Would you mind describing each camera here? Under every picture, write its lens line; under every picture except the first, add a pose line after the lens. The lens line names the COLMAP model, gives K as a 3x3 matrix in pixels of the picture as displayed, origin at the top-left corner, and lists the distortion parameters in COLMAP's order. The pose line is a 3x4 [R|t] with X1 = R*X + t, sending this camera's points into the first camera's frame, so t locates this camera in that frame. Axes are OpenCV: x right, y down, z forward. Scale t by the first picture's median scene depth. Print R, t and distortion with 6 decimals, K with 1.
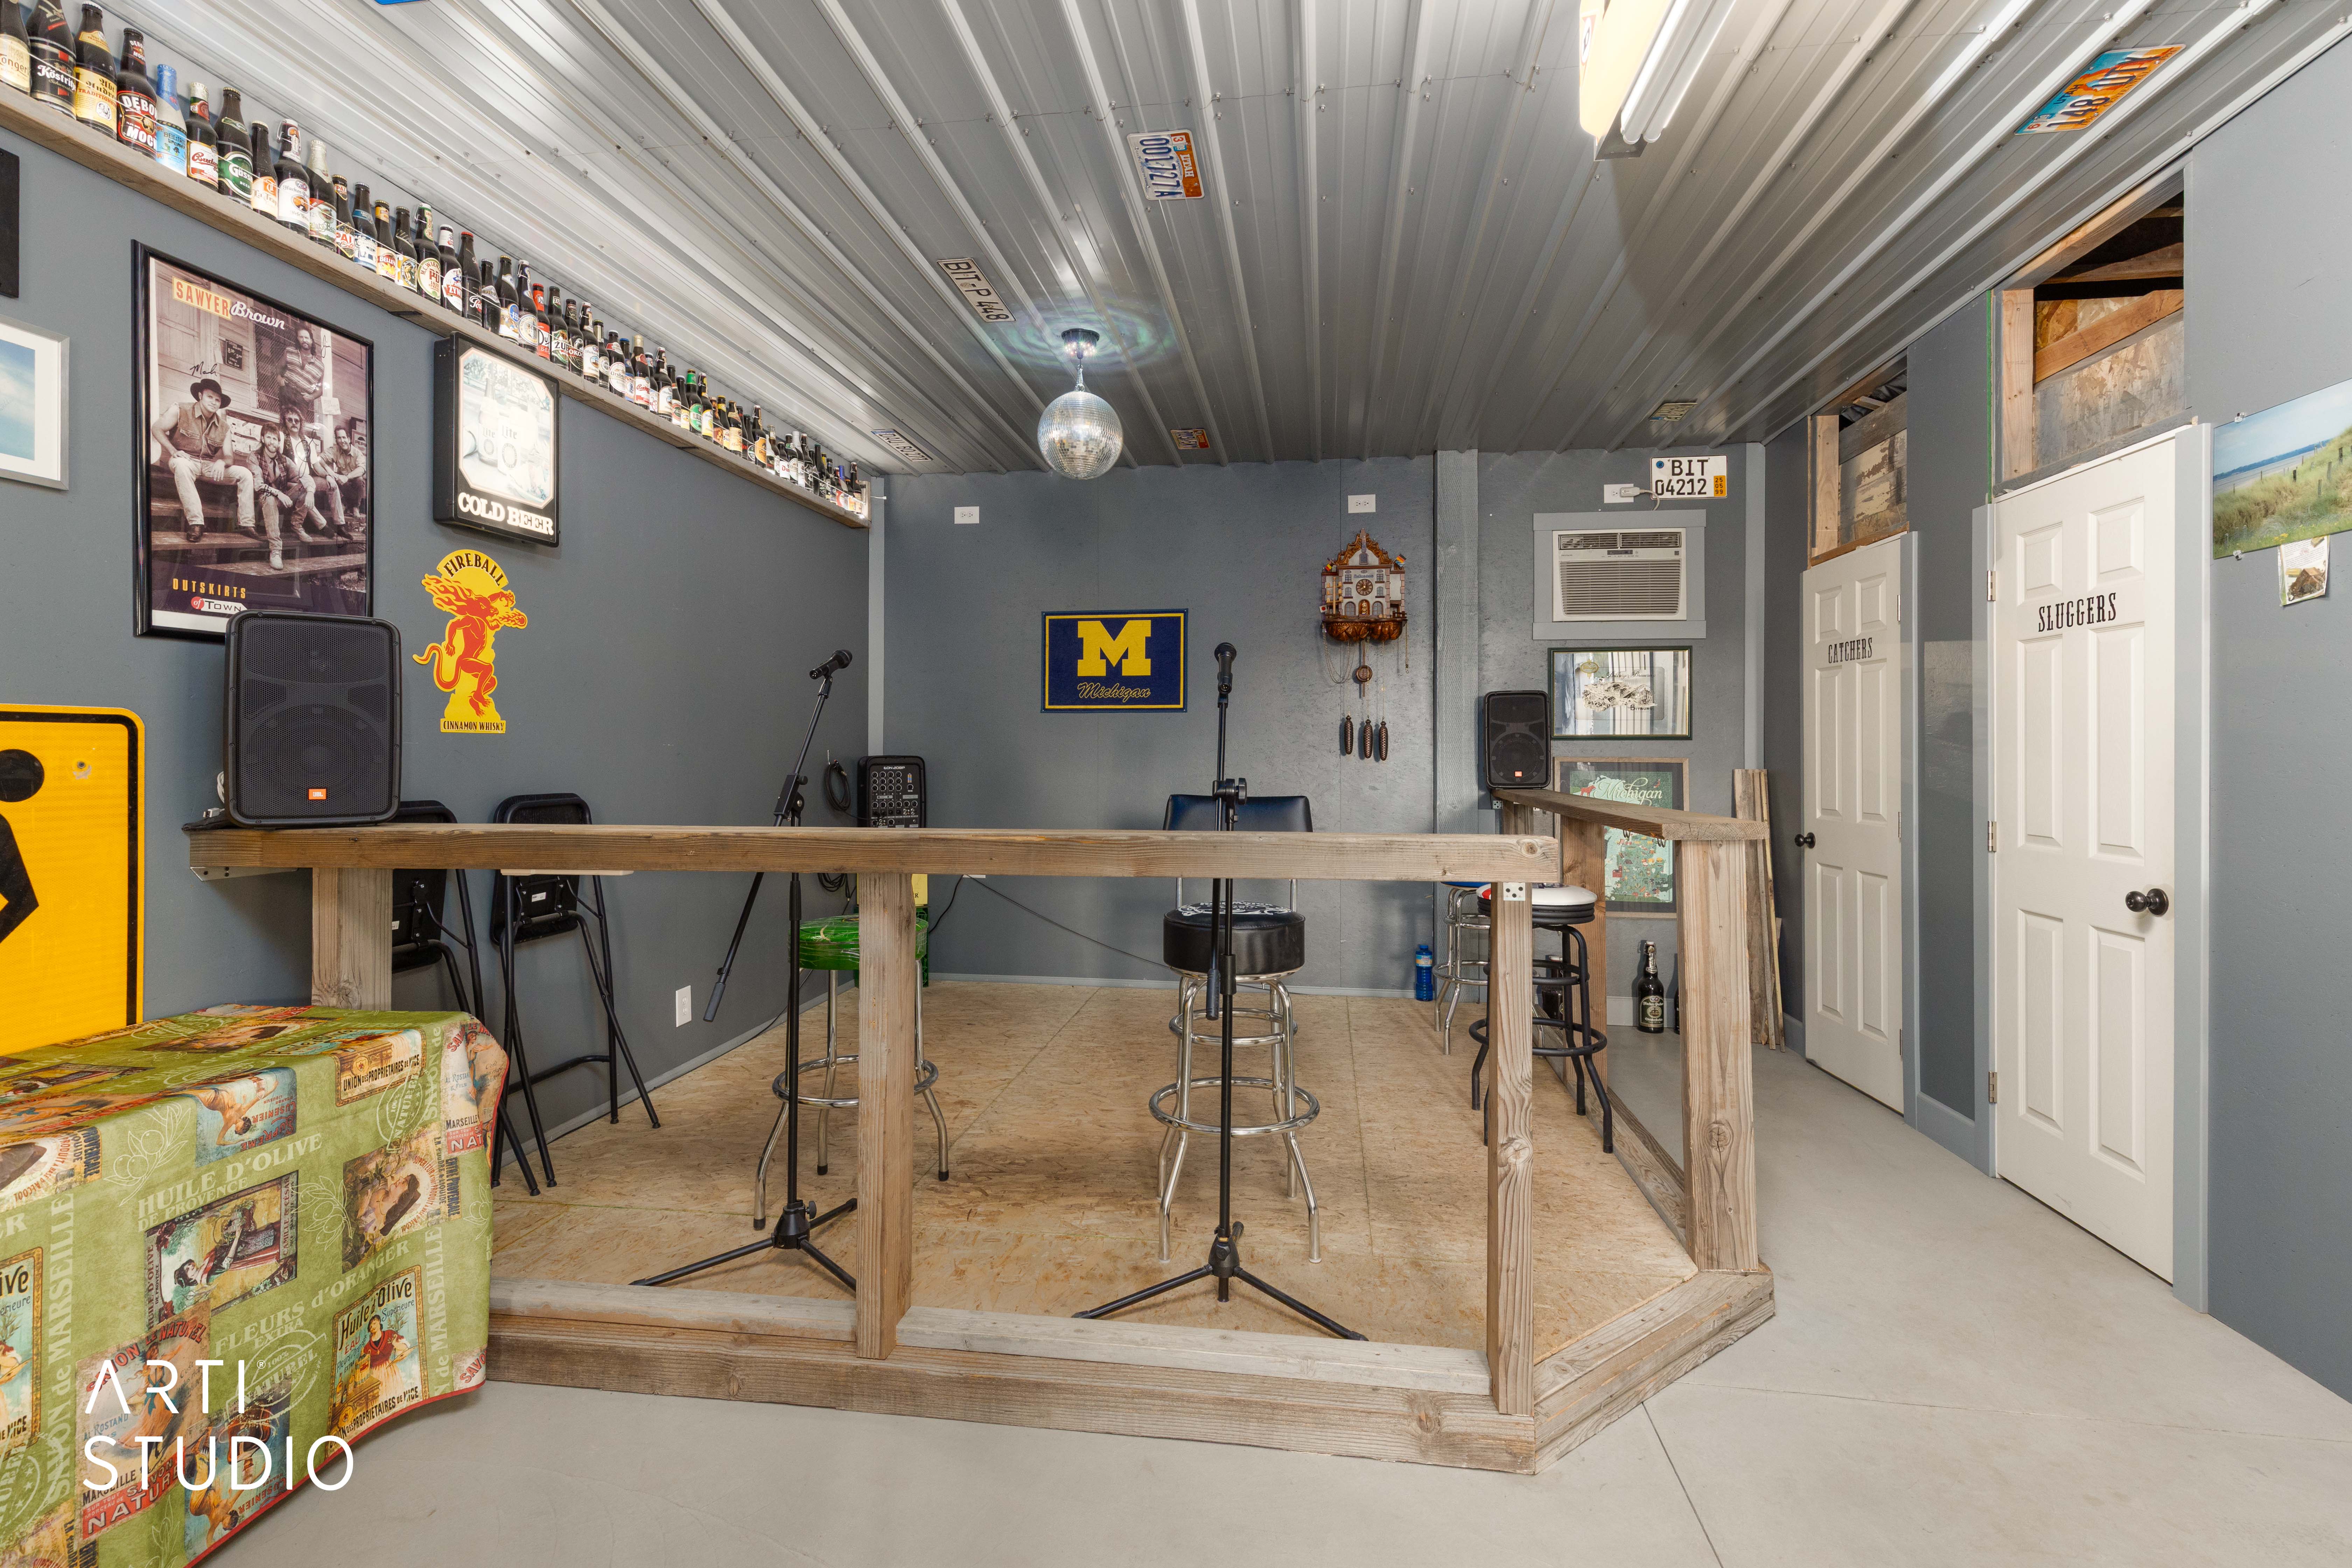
lens RADIAL K [[1086.4, 0, 1166.2], [0, 1086.4, 747.7], [0, 0, 1]] dist [0.011205, -0.002623]
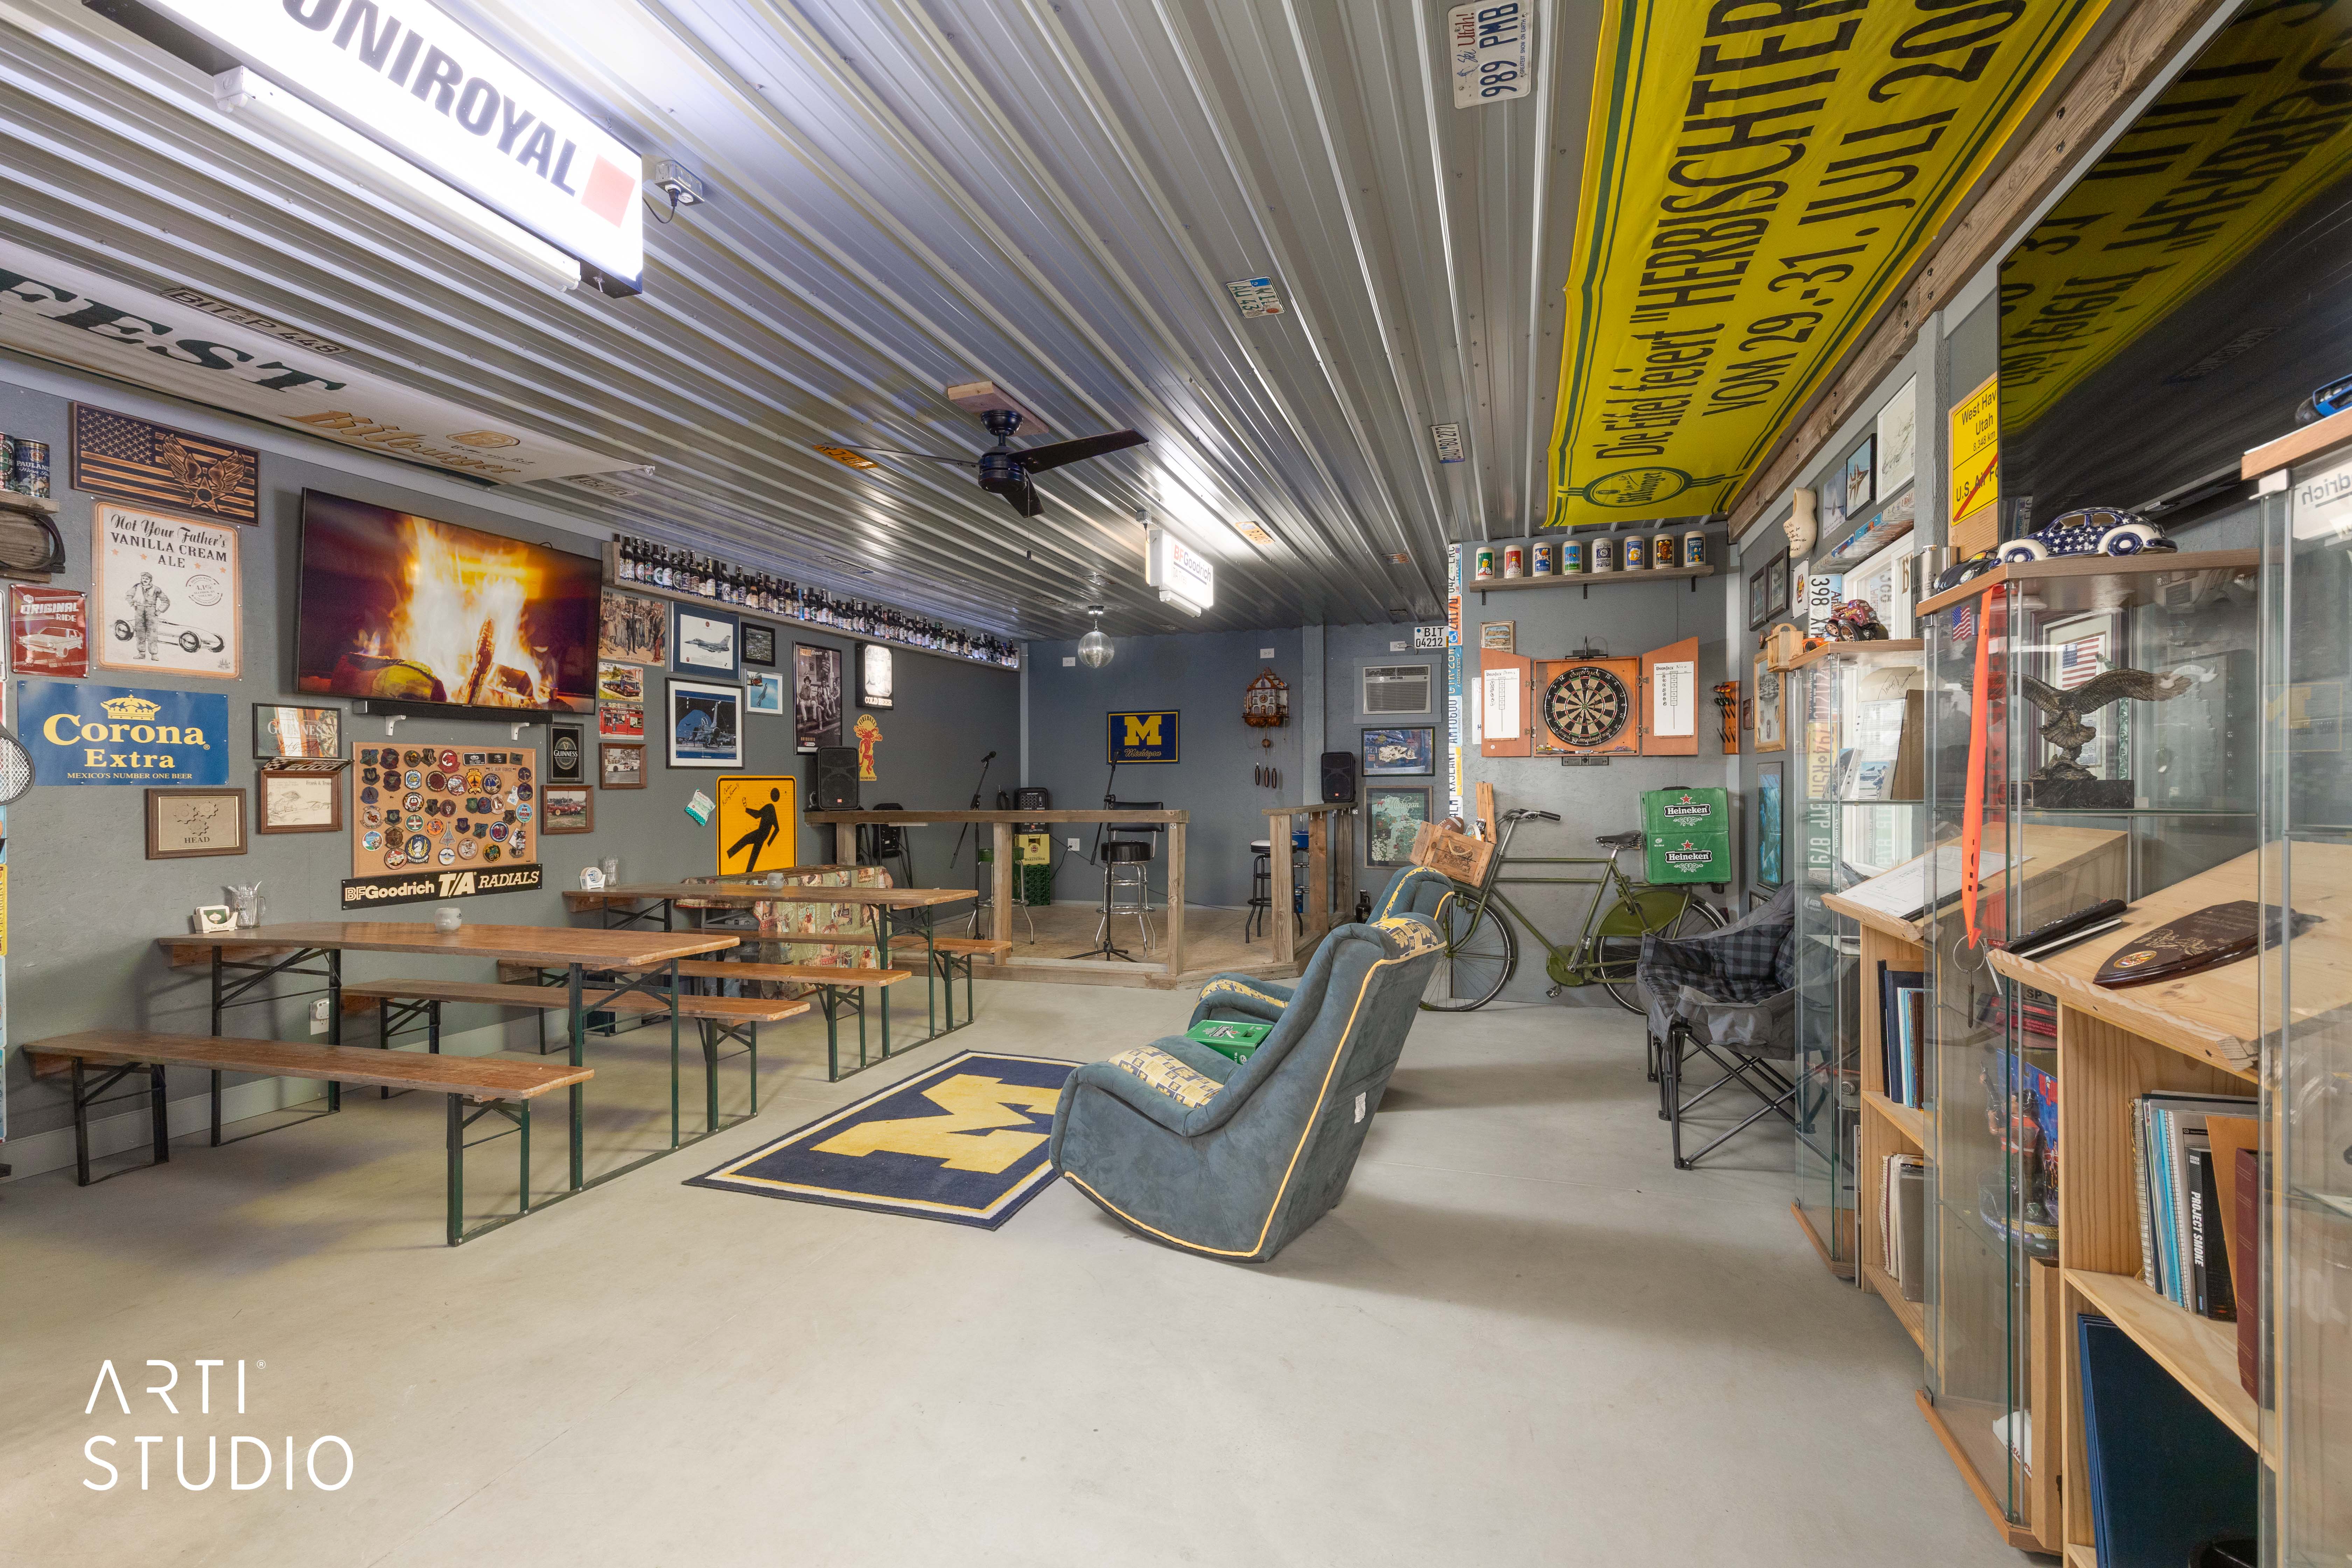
lens RADIAL K [[1086.4, 0, 1174.5], [0, 1086.4, 784.1], [0, 0, 1]] dist [0.011205, -0.002623]
pose [[0.985260, -0.008447, -0.170854, 0.570449], [0.009401, 0.999944, 0.004779, -0.010182], [0.170804, -0.006315, 0.985285, -1.501287]]
